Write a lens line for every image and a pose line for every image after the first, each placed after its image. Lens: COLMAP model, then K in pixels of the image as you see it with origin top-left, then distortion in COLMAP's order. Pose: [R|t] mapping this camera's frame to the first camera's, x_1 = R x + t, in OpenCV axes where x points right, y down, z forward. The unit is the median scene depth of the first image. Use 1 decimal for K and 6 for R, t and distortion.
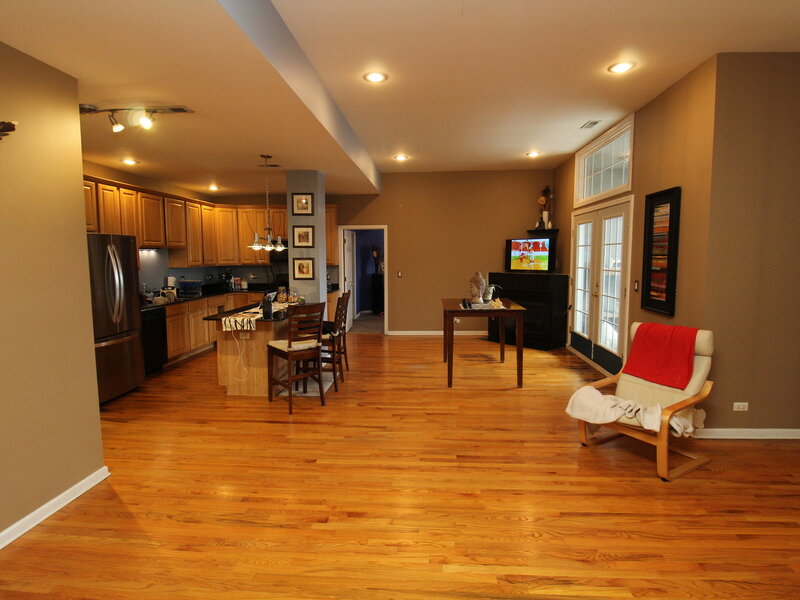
lens RADIAL K [[415.0, 0, 401.1], [0, 415.0, 293.9], [0, 0, 1]] dist [0.000165, -0.013717]
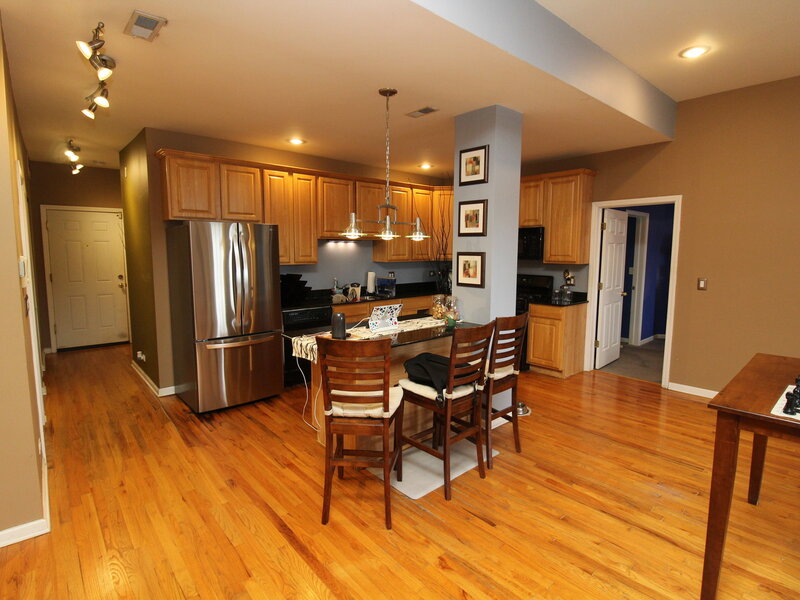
lens RADIAL K [[415.0, 0, 397.3], [0, 415.0, 292.7], [0, 0, 1]] dist [0.000165, -0.013717]
pose [[0.710026, 0.077717, -0.699874, 0.156619], [-0.070379, 0.996747, 0.039283, -0.050080], [0.700650, 0.021364, 0.713185, 0.560657]]
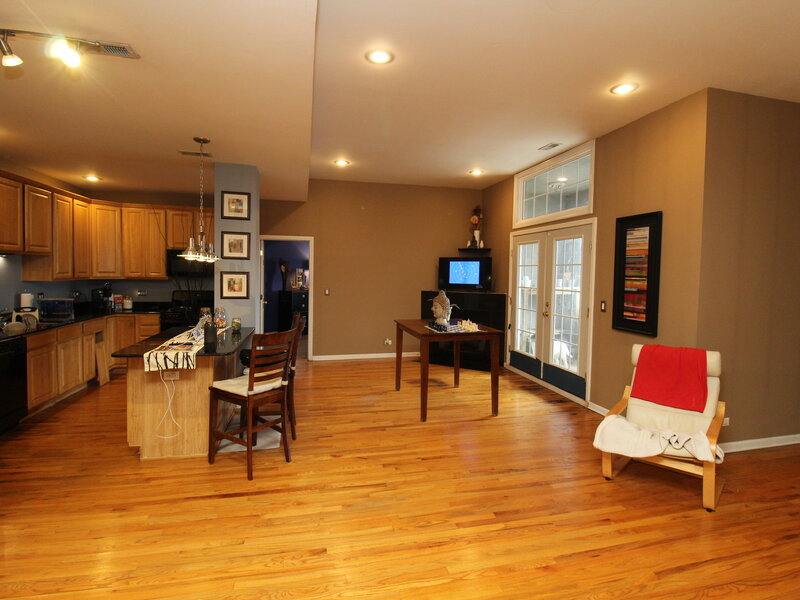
lens RADIAL K [[415.0, 0, 399.7], [0, 415.0, 291.3], [0, 0, 1]] dist [0.000165, -0.013717]
pose [[0.954705, 0.007624, 0.297455, -0.200267], [0.006096, 0.998961, -0.045168, -0.012534], [-0.297490, 0.044936, 0.953667, 0.163797]]
